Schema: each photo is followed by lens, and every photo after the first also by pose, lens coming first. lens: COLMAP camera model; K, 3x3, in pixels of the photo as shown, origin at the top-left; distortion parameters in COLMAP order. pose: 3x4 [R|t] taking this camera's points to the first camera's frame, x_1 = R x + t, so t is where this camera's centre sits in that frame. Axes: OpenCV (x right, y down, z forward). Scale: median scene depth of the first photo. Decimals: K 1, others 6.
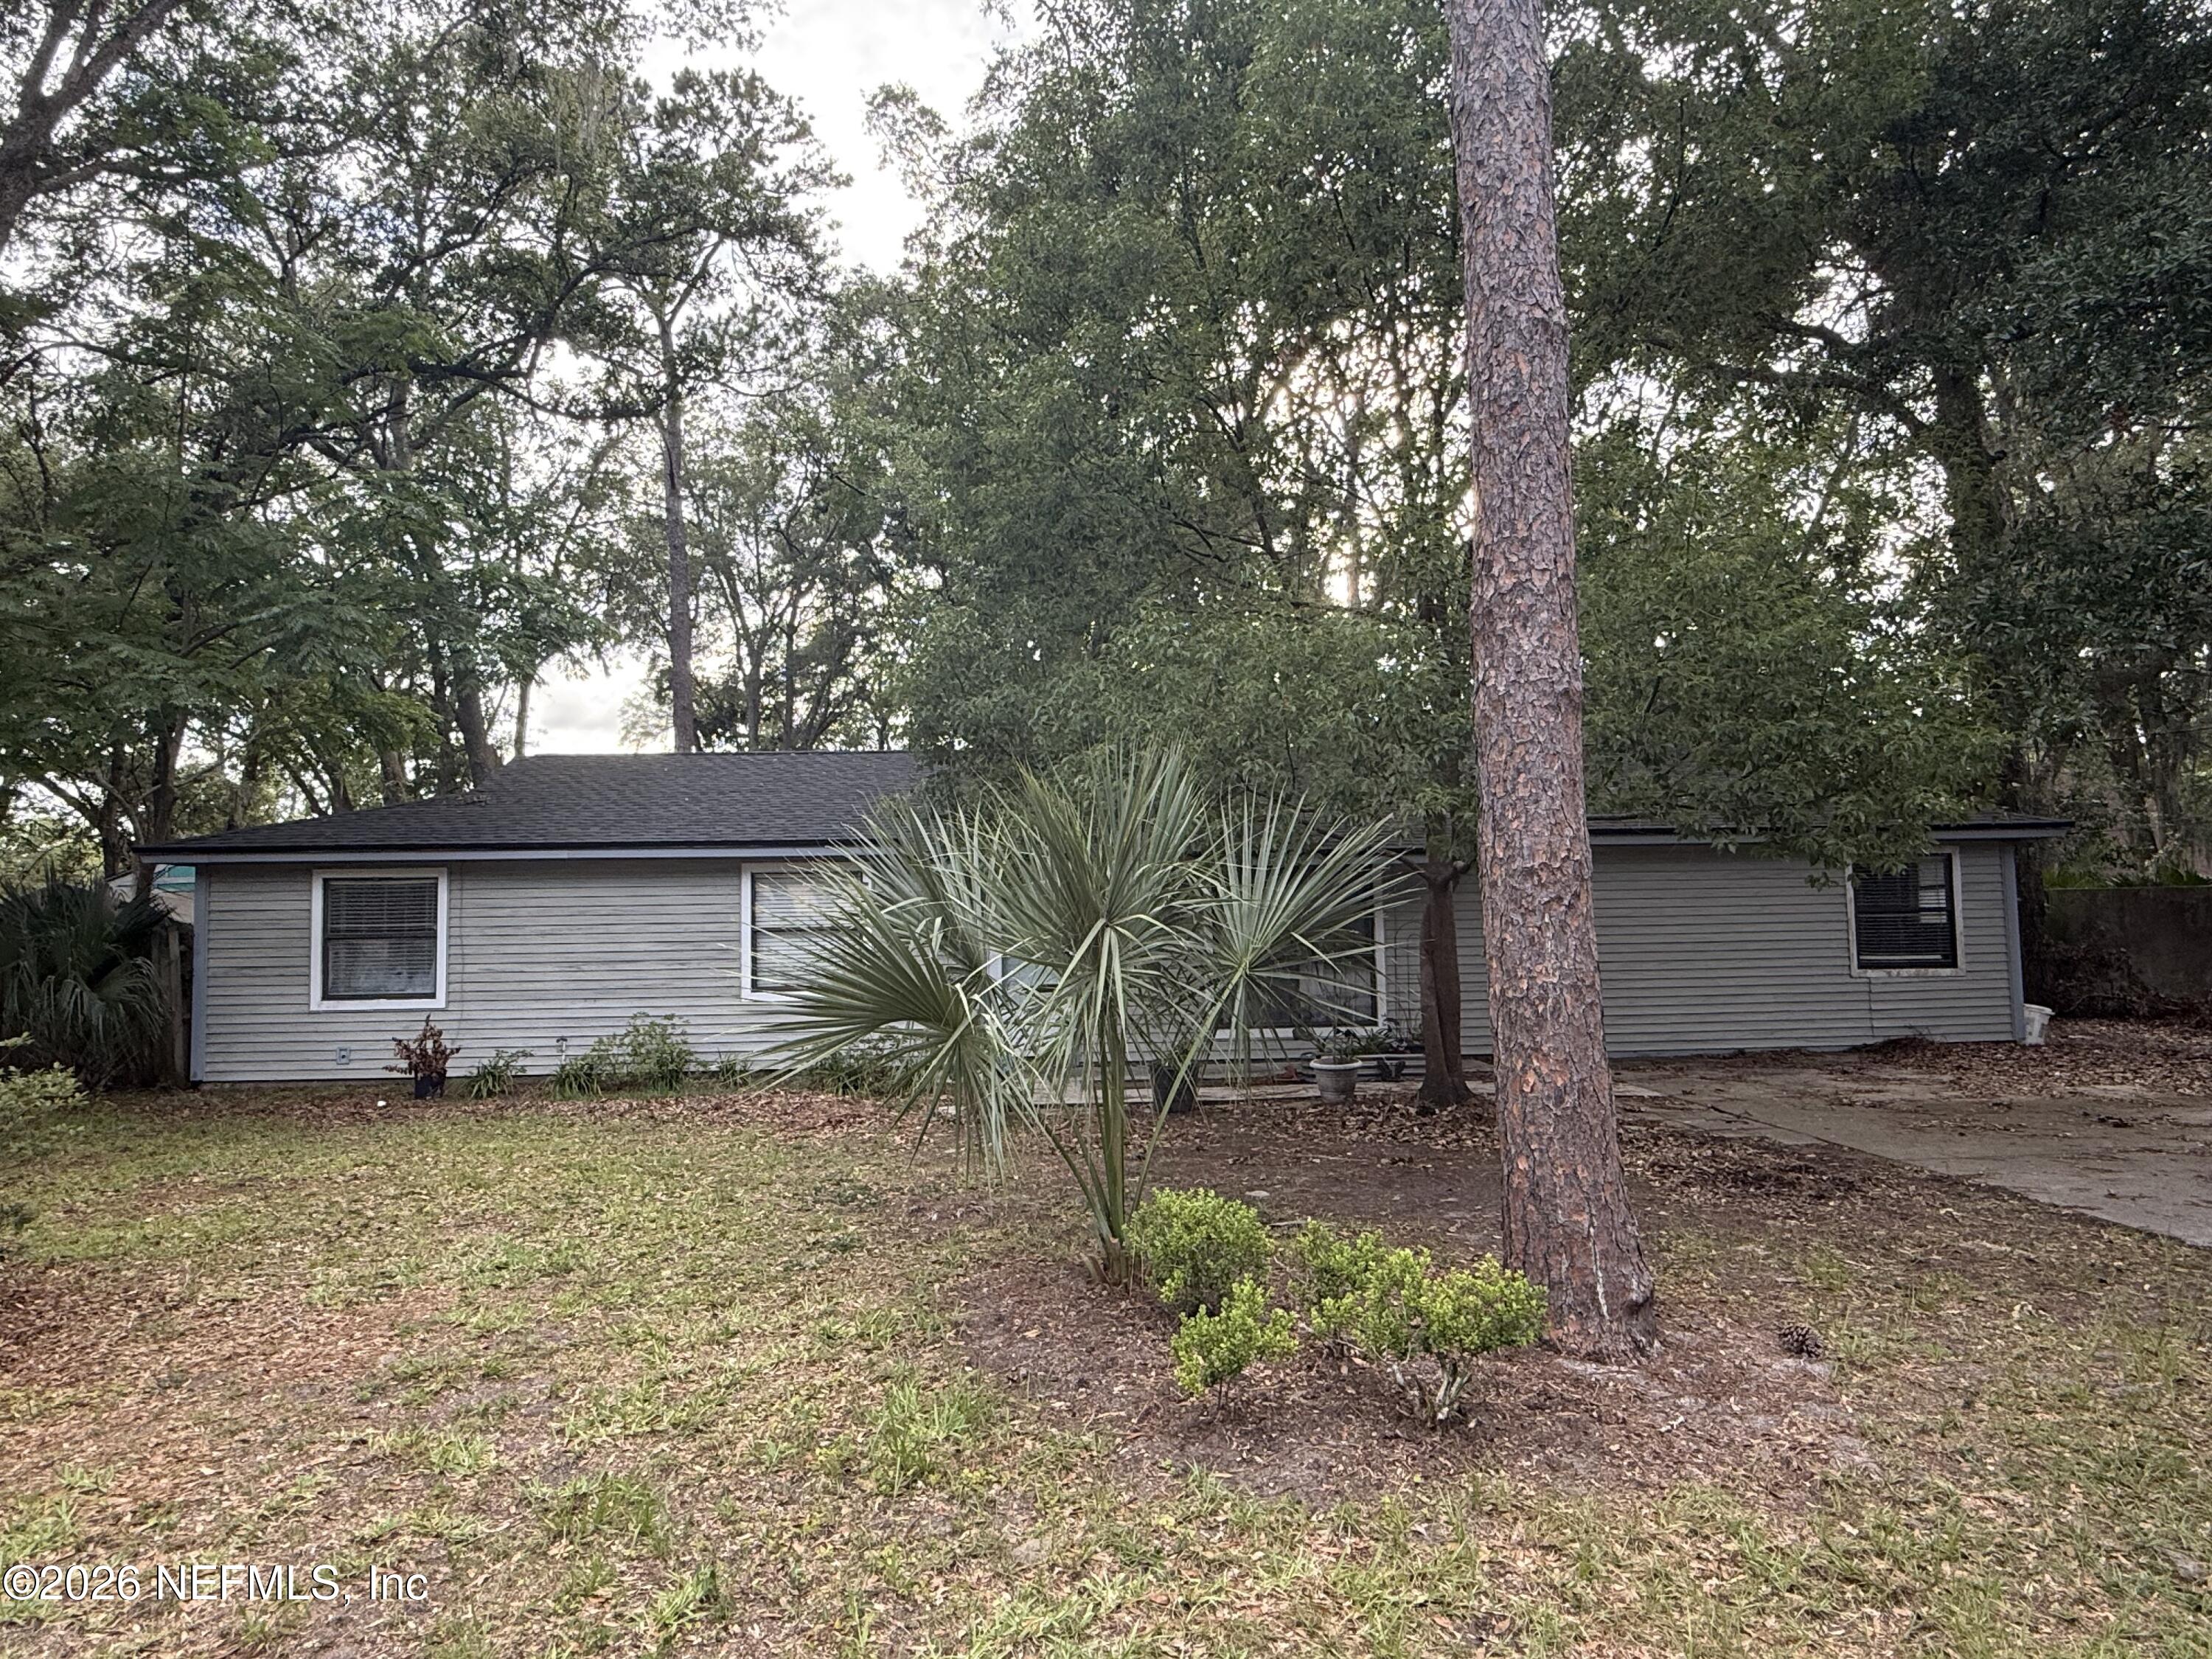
lens RADIAL K [[1373.8, 0, 1106.0], [0, 1373.8, 829.5], [0, 0, 1]] dist [-0.001973, 0.000038]
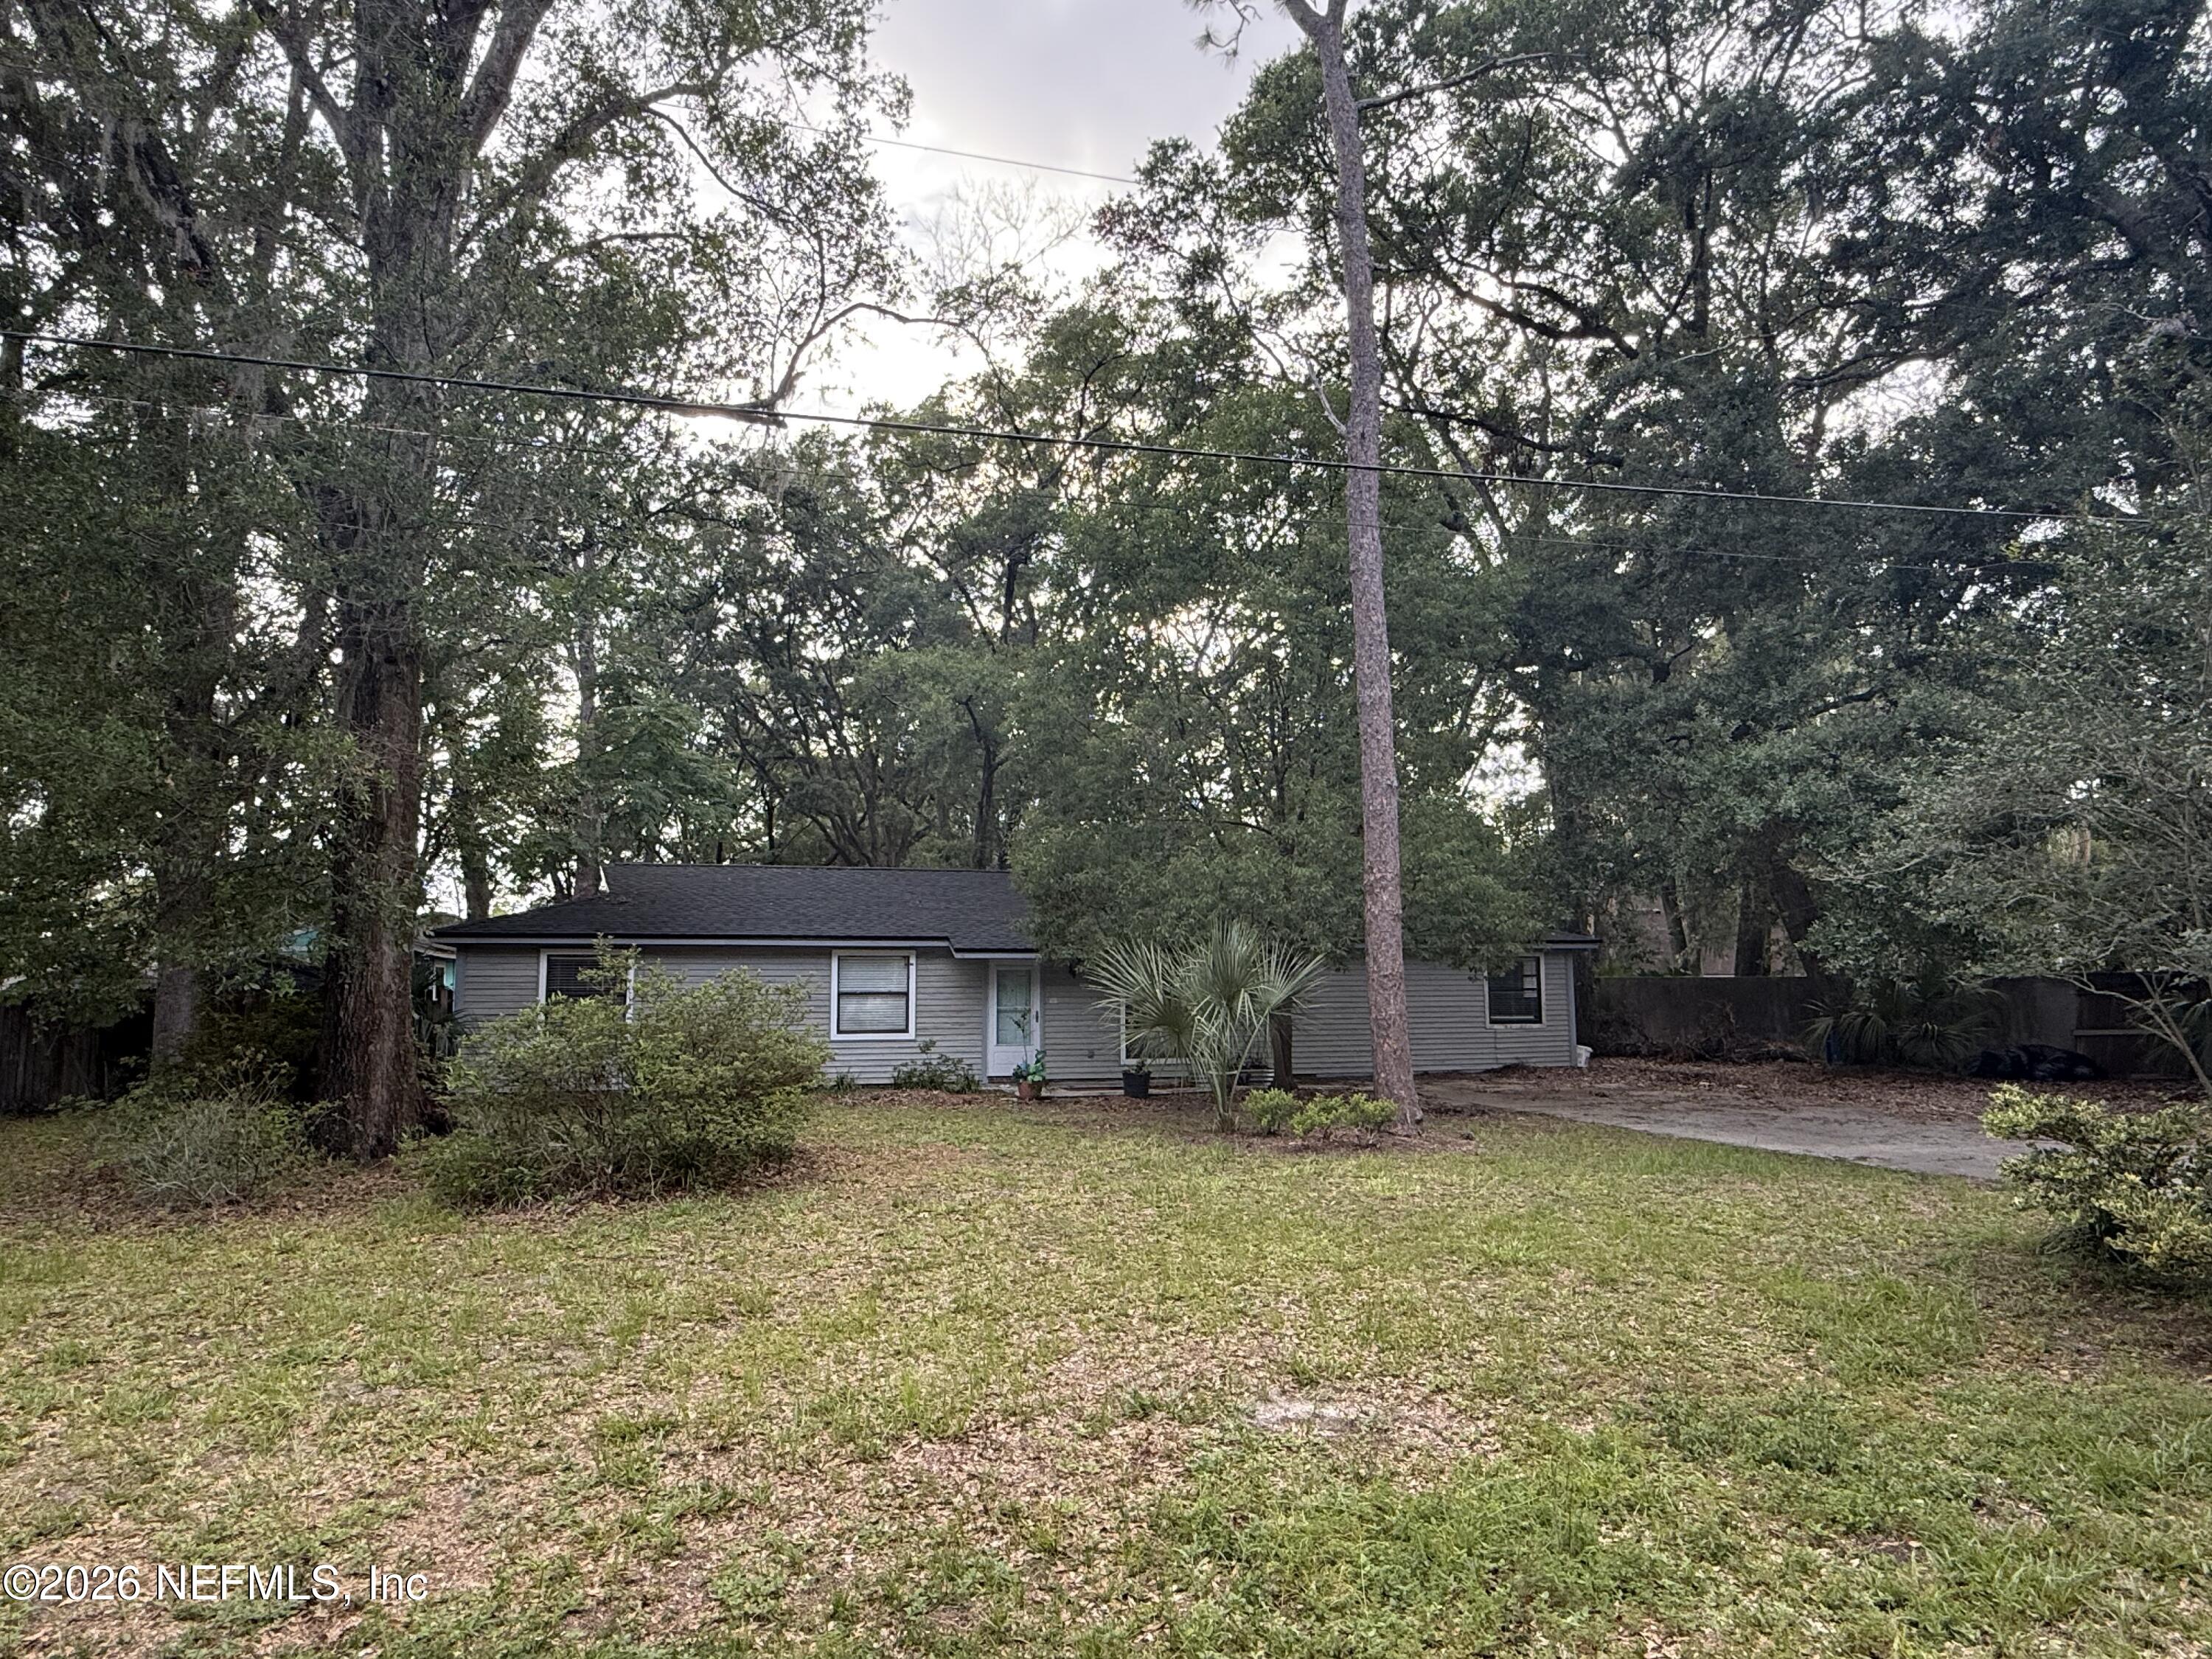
lens RADIAL K [[1291.8, 0, 1106.0], [0, 1291.8, 829.5], [0, 0, 1]] dist [-0.001026, -0.000055]
pose [[0.976345, 0.039659, 0.212550, -0.279912], [-0.030030, 0.998379, -0.048339, -0.049921], [-0.214123, 0.040813, 0.975954, -0.494232]]
